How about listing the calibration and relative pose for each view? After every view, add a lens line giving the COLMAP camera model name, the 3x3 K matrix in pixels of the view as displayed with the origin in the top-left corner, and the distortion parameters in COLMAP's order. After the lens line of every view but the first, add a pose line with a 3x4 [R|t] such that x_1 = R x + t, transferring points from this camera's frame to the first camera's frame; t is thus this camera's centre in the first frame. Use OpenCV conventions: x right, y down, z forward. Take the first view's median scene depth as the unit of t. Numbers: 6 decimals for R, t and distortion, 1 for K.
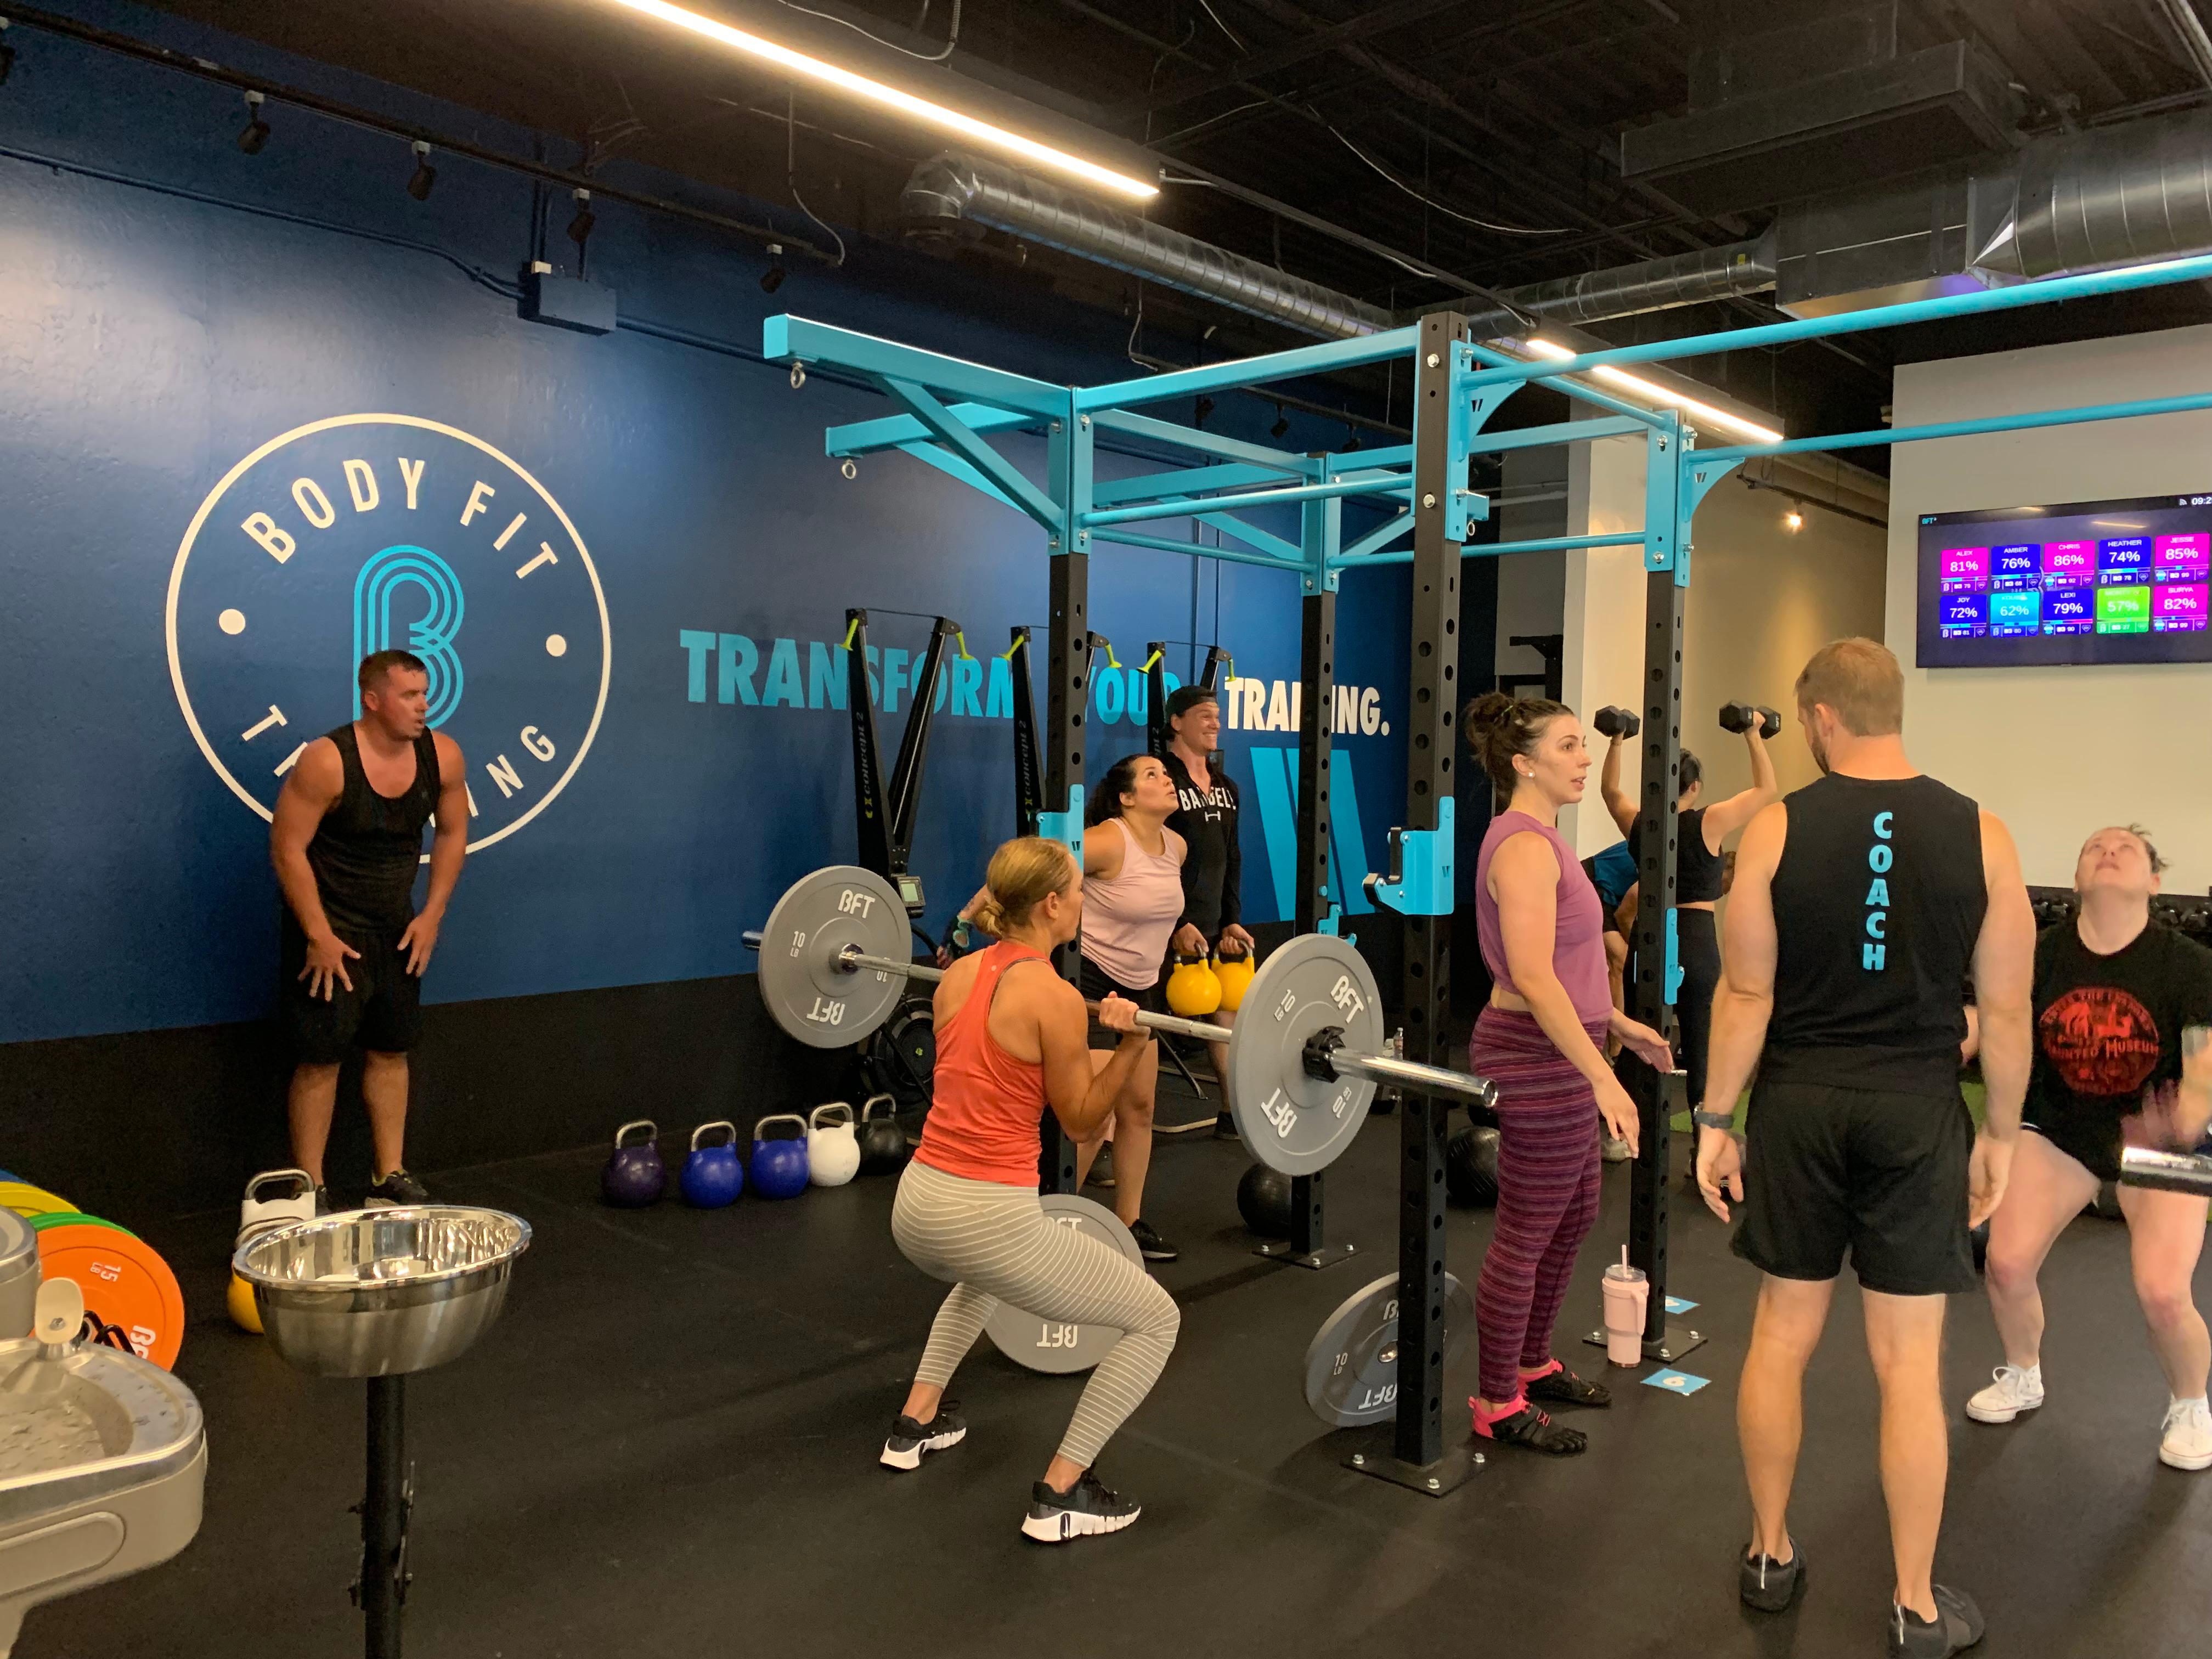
lens RADIAL K [[1680.9, 0, 1099.2], [0, 1680.9, 845.7], [0, 0, 1]] dist [0.023800, -0.013335]
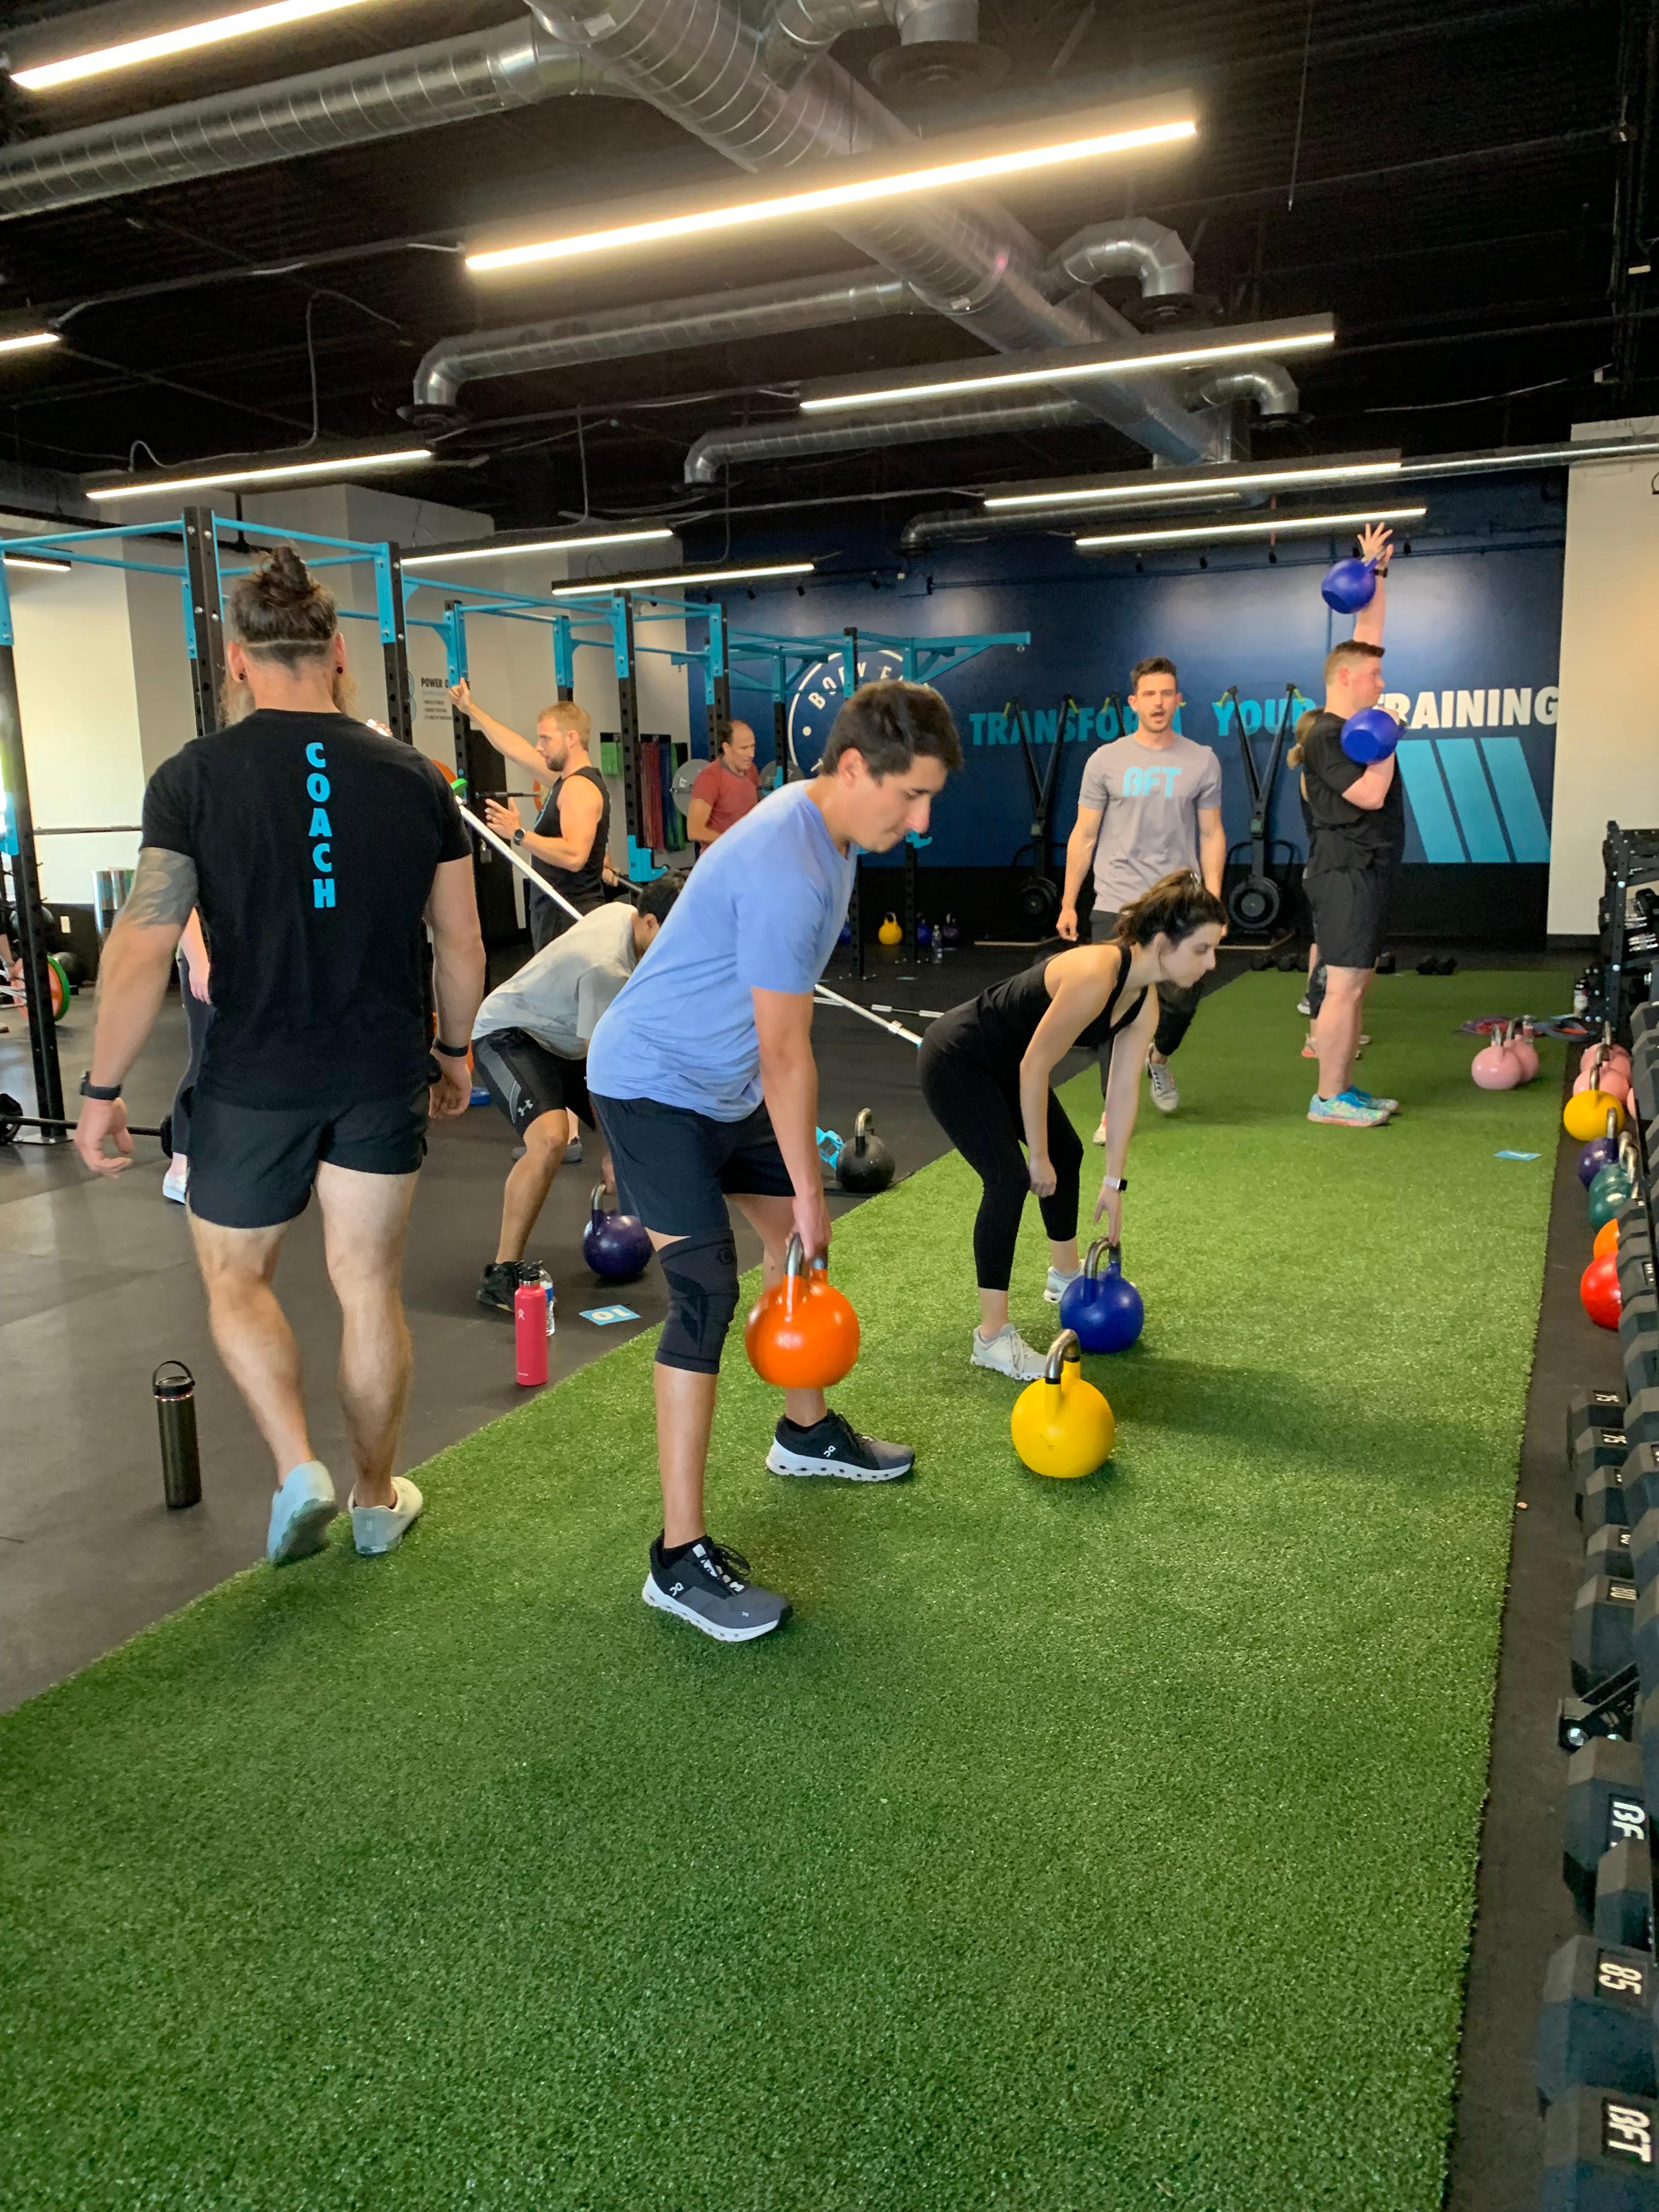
lens RADIAL K [[1680.9, 0, 808.7], [0, 1680.9, 1104.5], [0, 0, 1]] dist [0.023800, -0.013335]
pose [[0.320968, 0.144813, -0.935954, 2.247707], [-0.014573, 0.988879, 0.148004, 0.075093], [0.946978, -0.033865, 0.319509, 0.035248]]
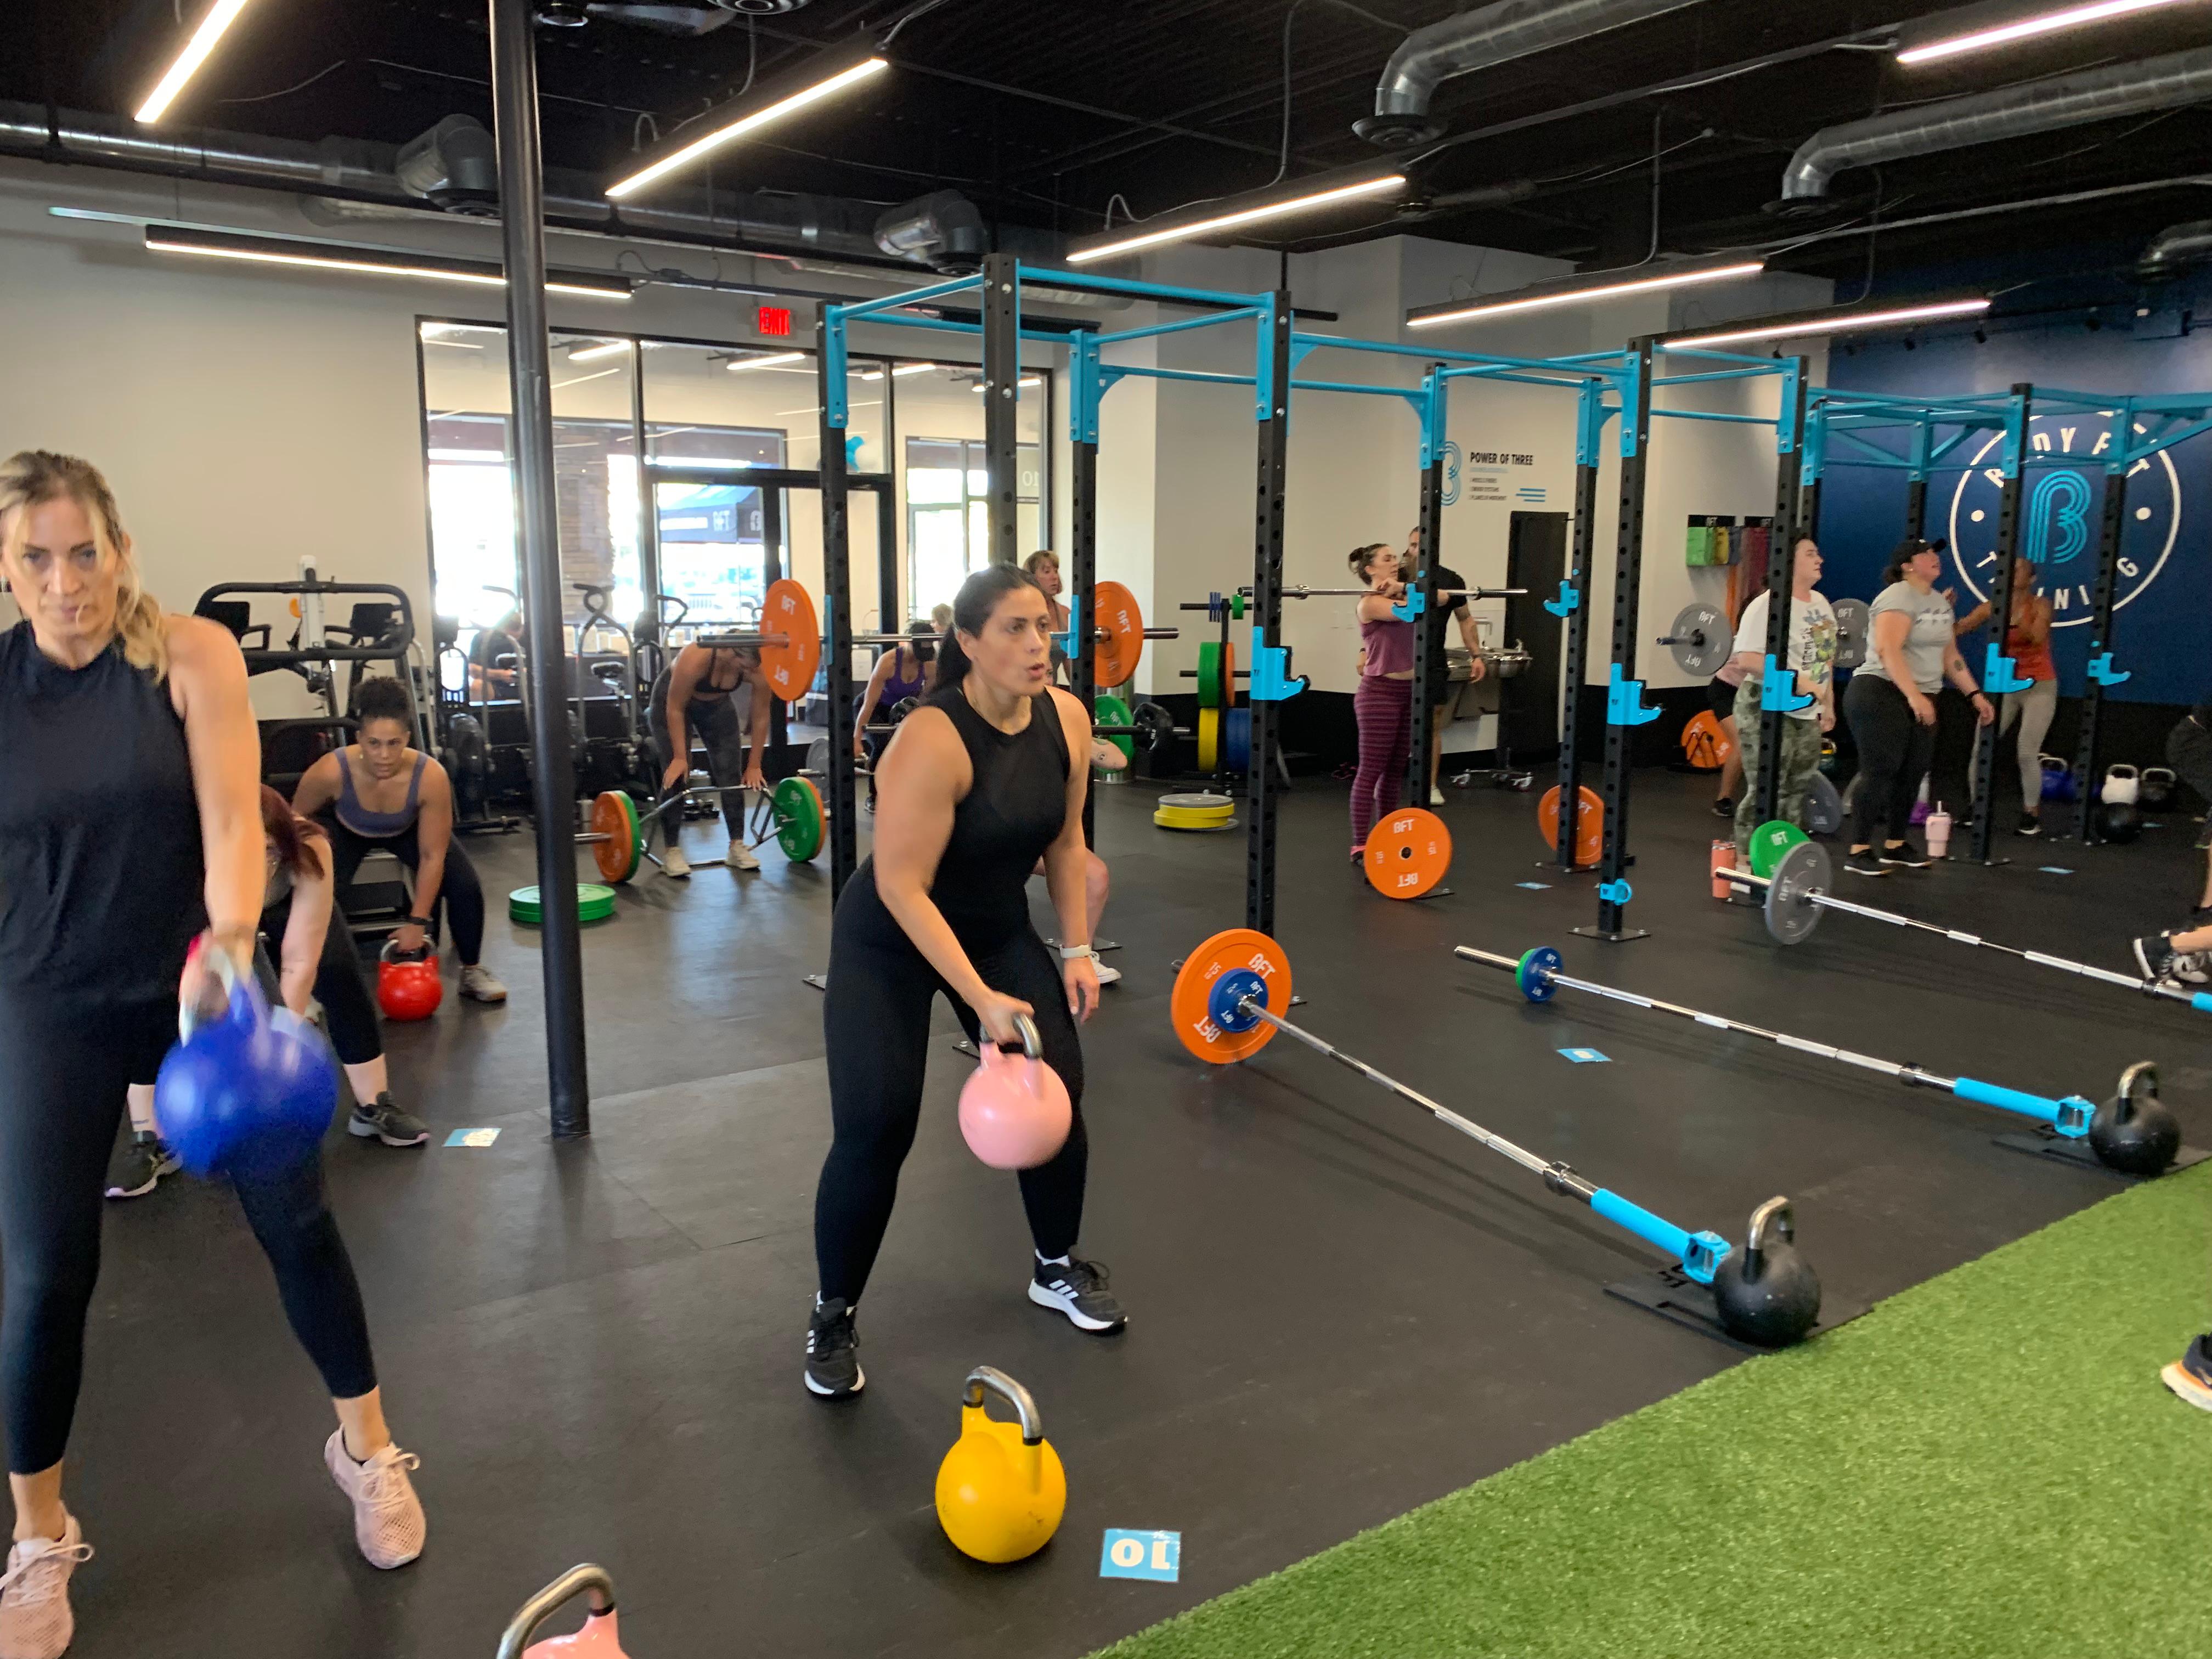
lens RADIAL K [[1680.9, 0, 1106.9], [0, 1680.9, 828.7], [0, 0, 1]] dist [0.023800, -0.013335]
pose [[-0.180074, 0.132343, -0.974710, 1.919383], [-0.059401, 0.987636, 0.145072, 0.023370], [0.981858, 0.084022, -0.169986, 0.250792]]
